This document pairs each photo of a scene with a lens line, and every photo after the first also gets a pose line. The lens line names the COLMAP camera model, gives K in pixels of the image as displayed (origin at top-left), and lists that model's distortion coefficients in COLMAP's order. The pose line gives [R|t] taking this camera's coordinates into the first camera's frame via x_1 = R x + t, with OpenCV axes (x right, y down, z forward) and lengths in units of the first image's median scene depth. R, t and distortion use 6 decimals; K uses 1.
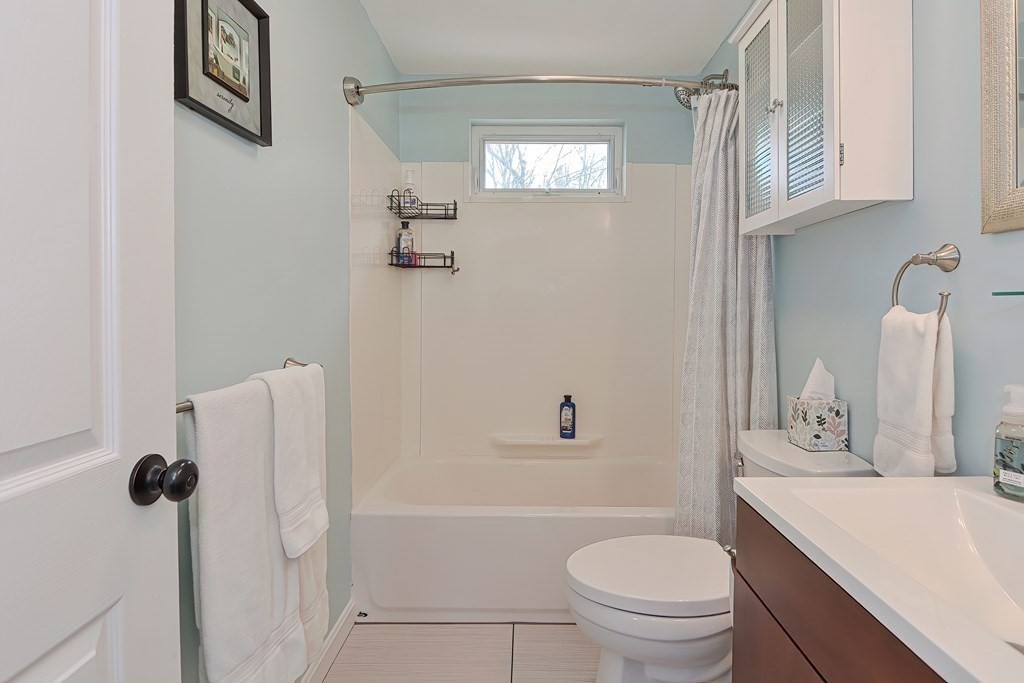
lens RADIAL K [[532.3, 0, 518.5], [0, 532.3, 322.4], [0, 0, 1]] dist [-0.000347, -0.010613]
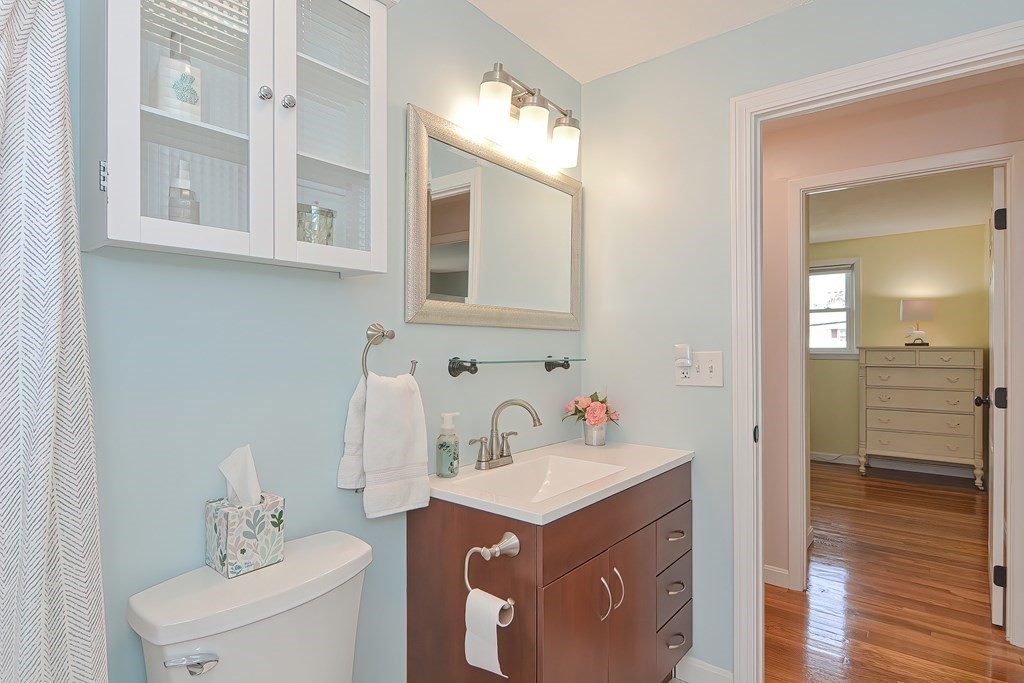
lens RADIAL K [[538.9, 0, 512.0], [0, 538.9, 341.5], [0, 0, 1]] dist [-0.000314, -0.000172]
pose [[-0.795594, 0.004150, 0.605816, -0.163358], [0.012506, 0.999876, 0.009575, -0.067369], [-0.605701, 0.015194, -0.795547, 1.143557]]
